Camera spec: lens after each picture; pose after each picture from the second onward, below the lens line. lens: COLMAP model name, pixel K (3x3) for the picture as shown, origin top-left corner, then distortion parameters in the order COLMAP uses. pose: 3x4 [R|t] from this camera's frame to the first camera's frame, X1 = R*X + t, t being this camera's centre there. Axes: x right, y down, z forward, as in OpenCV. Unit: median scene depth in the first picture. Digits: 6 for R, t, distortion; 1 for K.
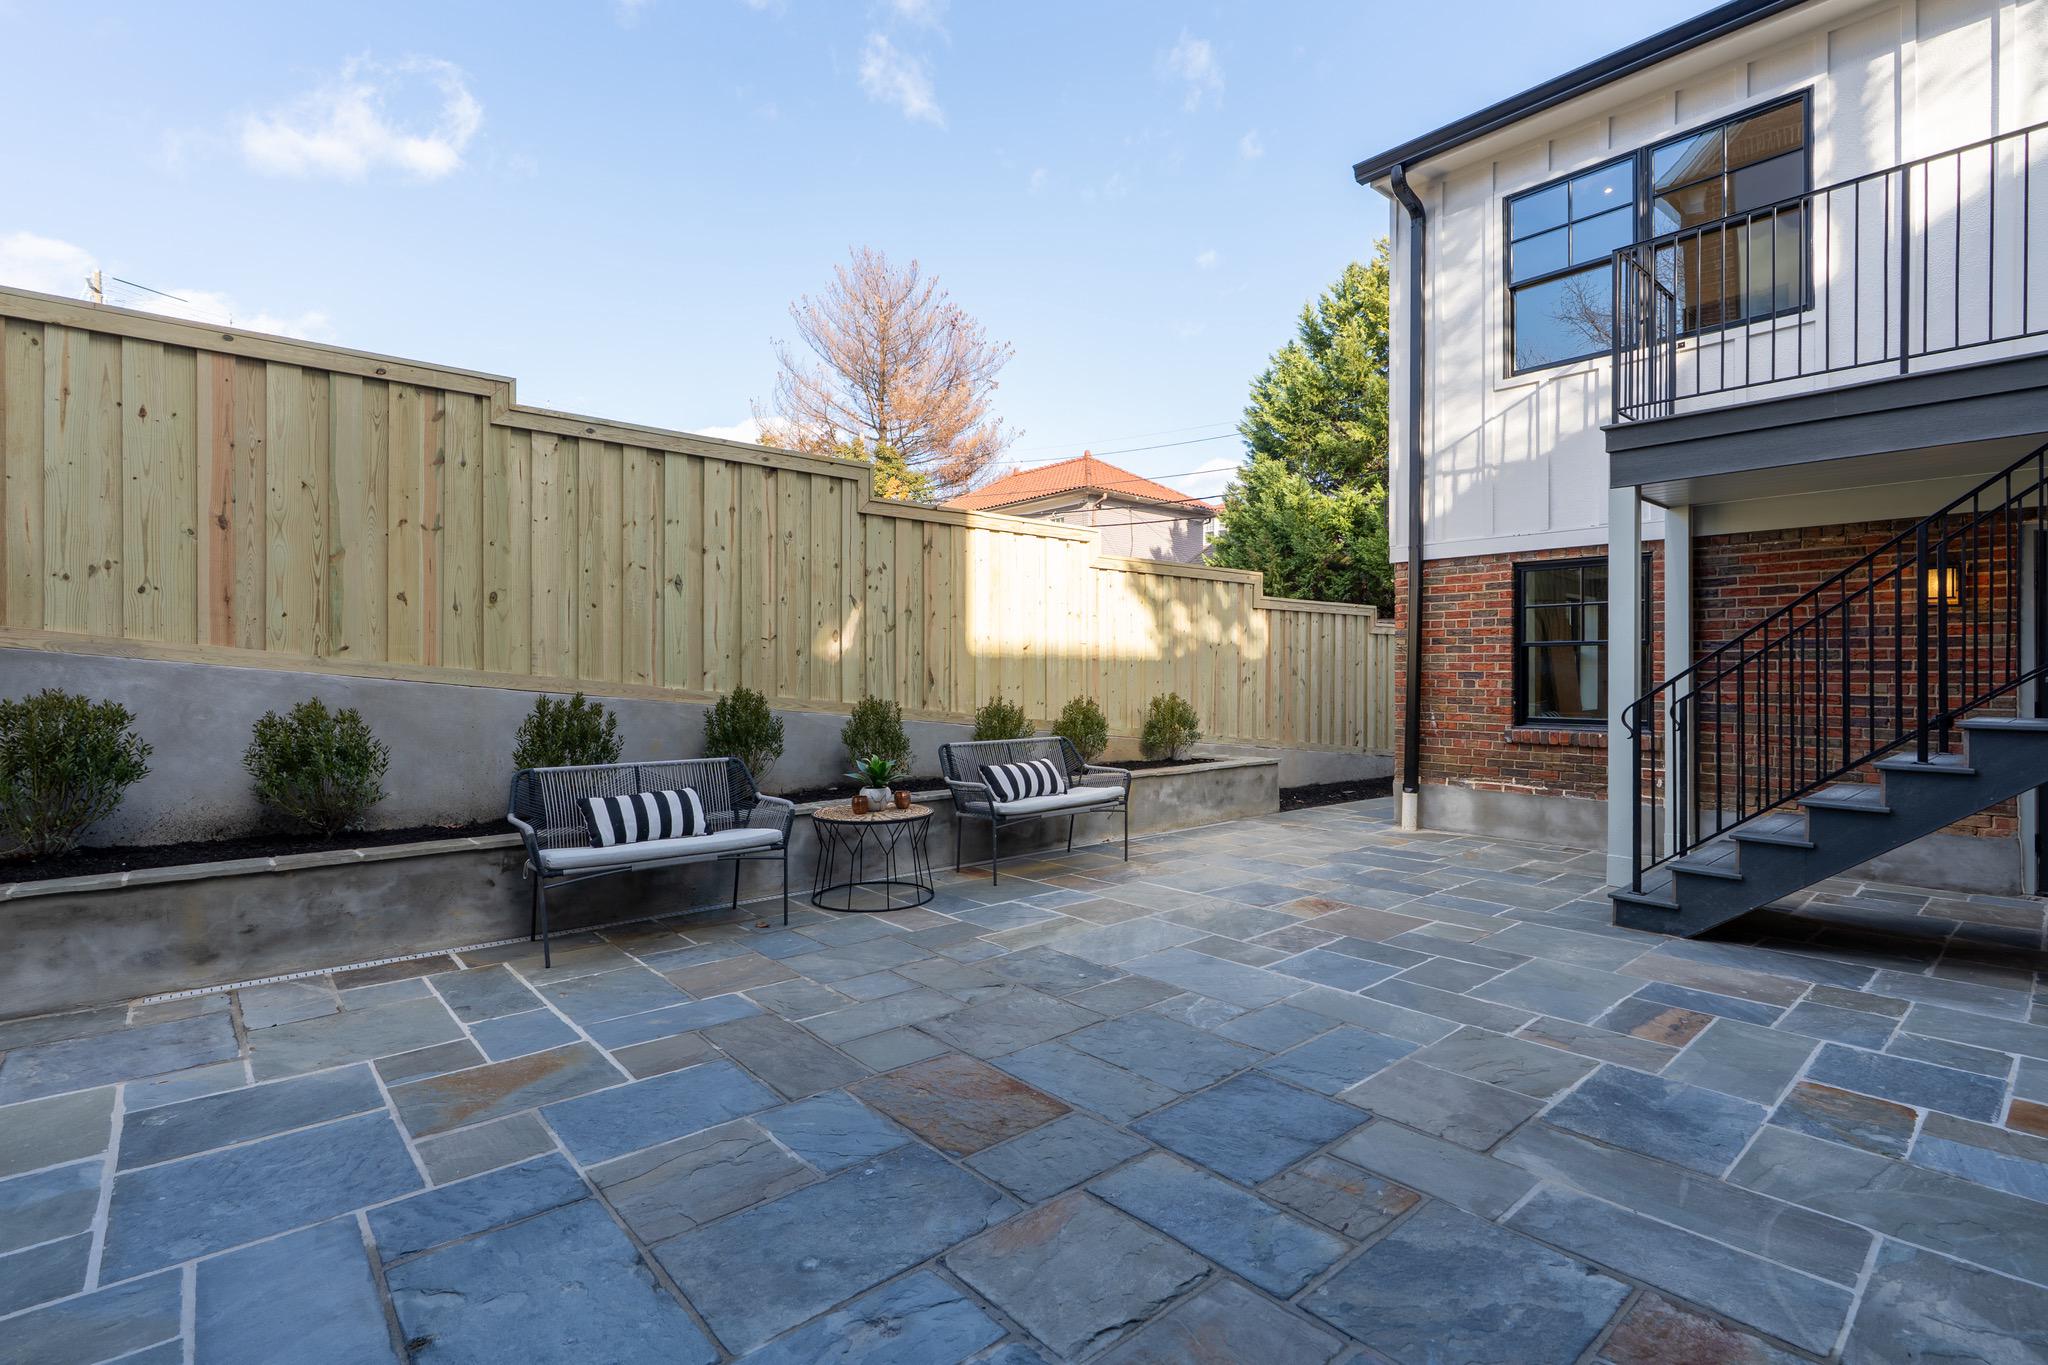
lens RADIAL K [[949.5, 0, 1026.8], [0, 949.5, 673.4], [0, 0, 1]] dist [-0.003423, 0.000770]
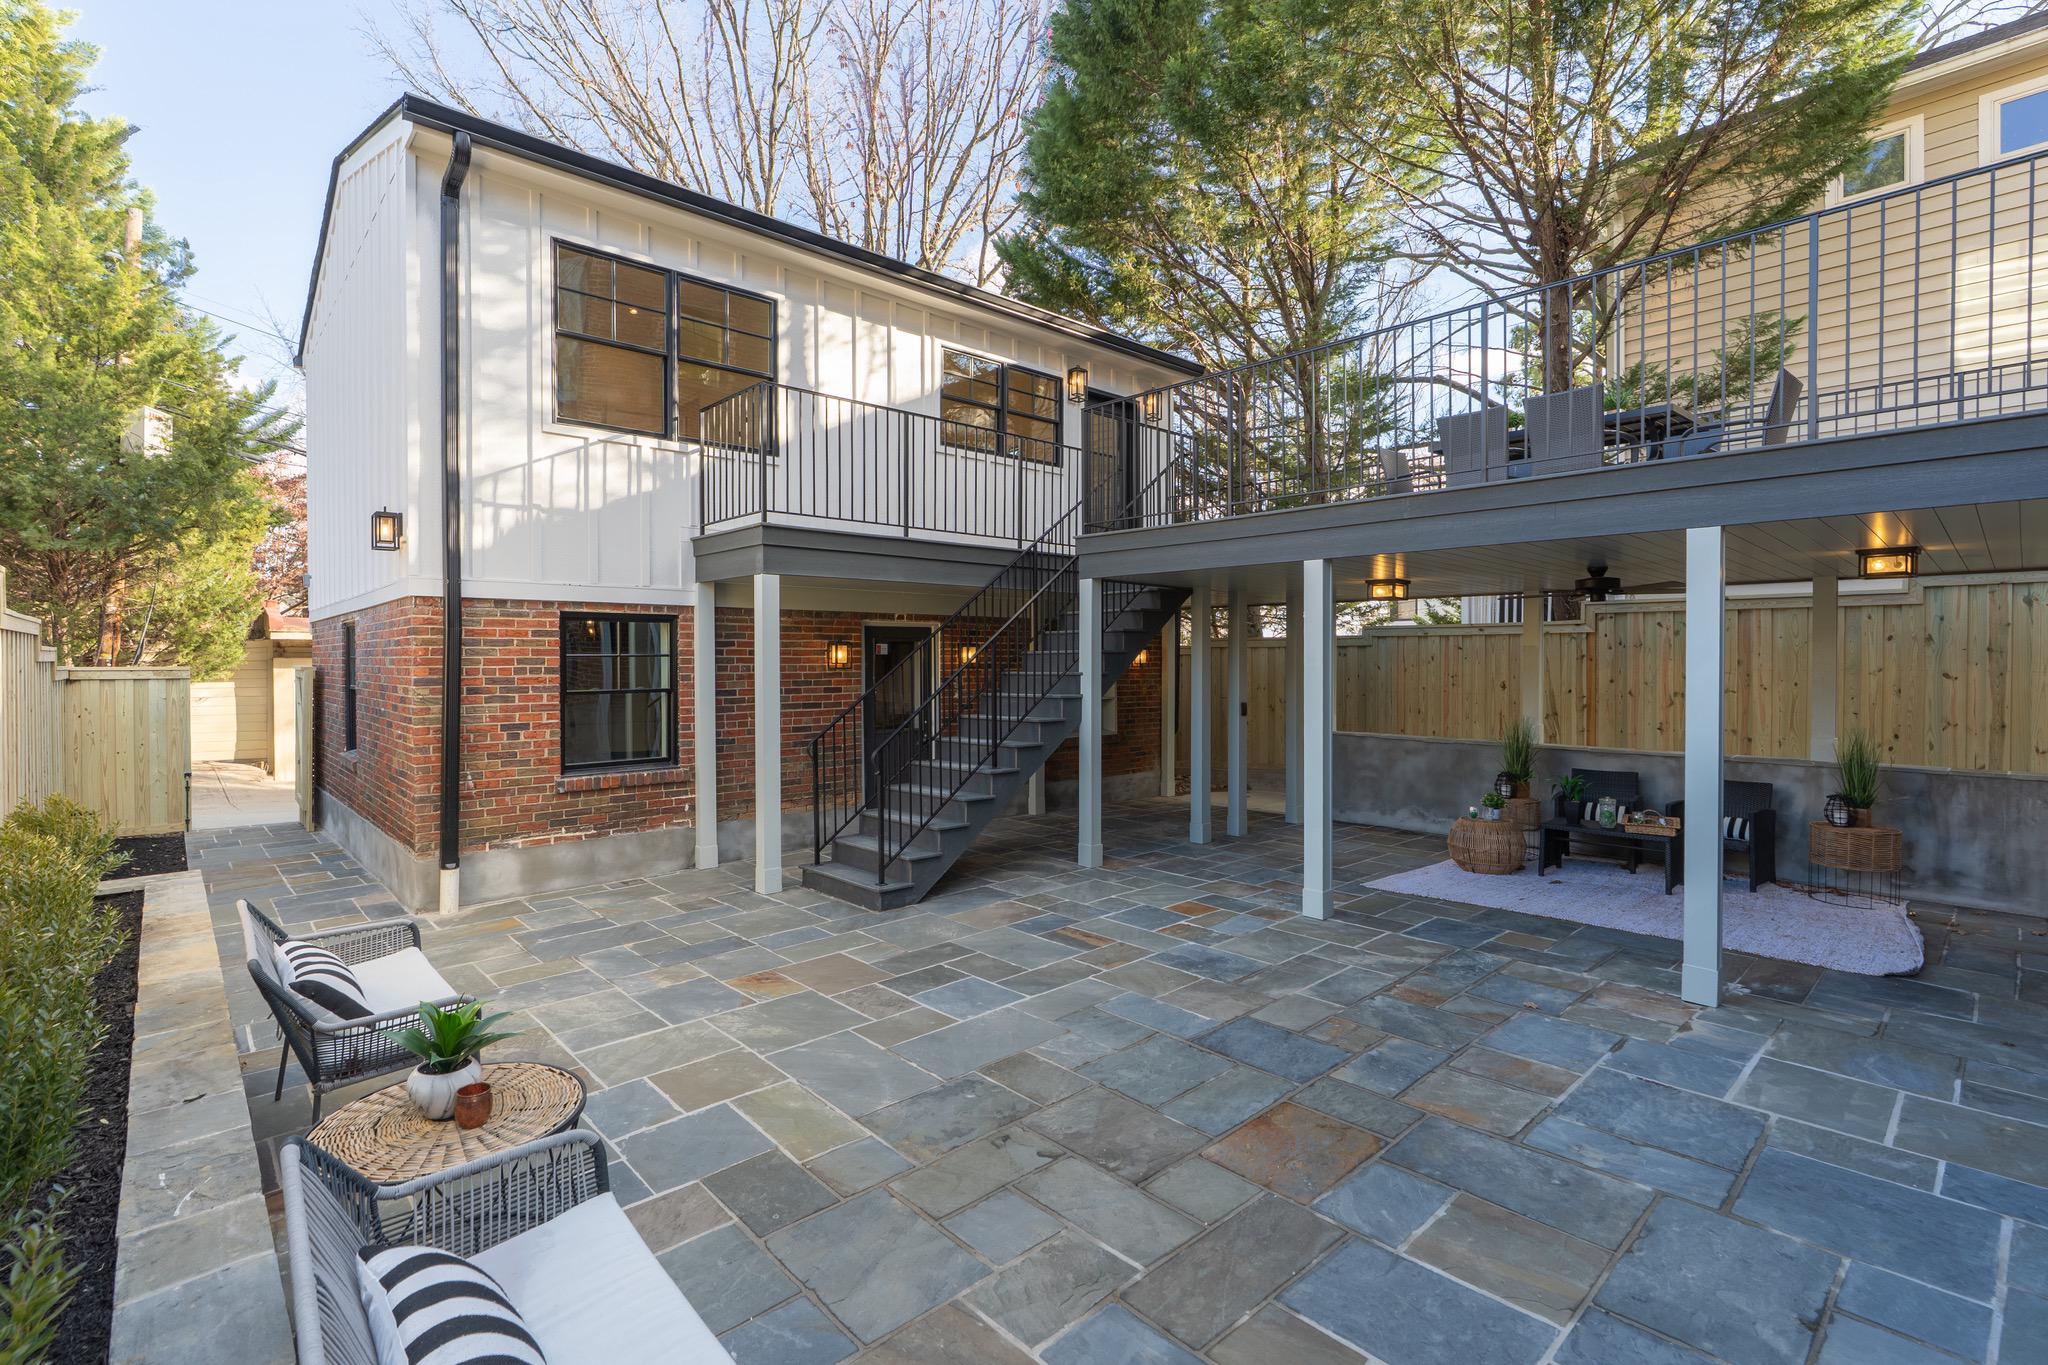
lens RADIAL K [[949.5, 0, 1026.8], [0, 949.5, 673.4], [0, 0, 1]] dist [-0.003423, 0.000770]
pose [[-0.029584, -0.017587, 0.999408, -0.552165], [0.004472, 0.999833, 0.017727, -0.075136], [-0.999552, 0.004994, -0.029501, 0.608134]]
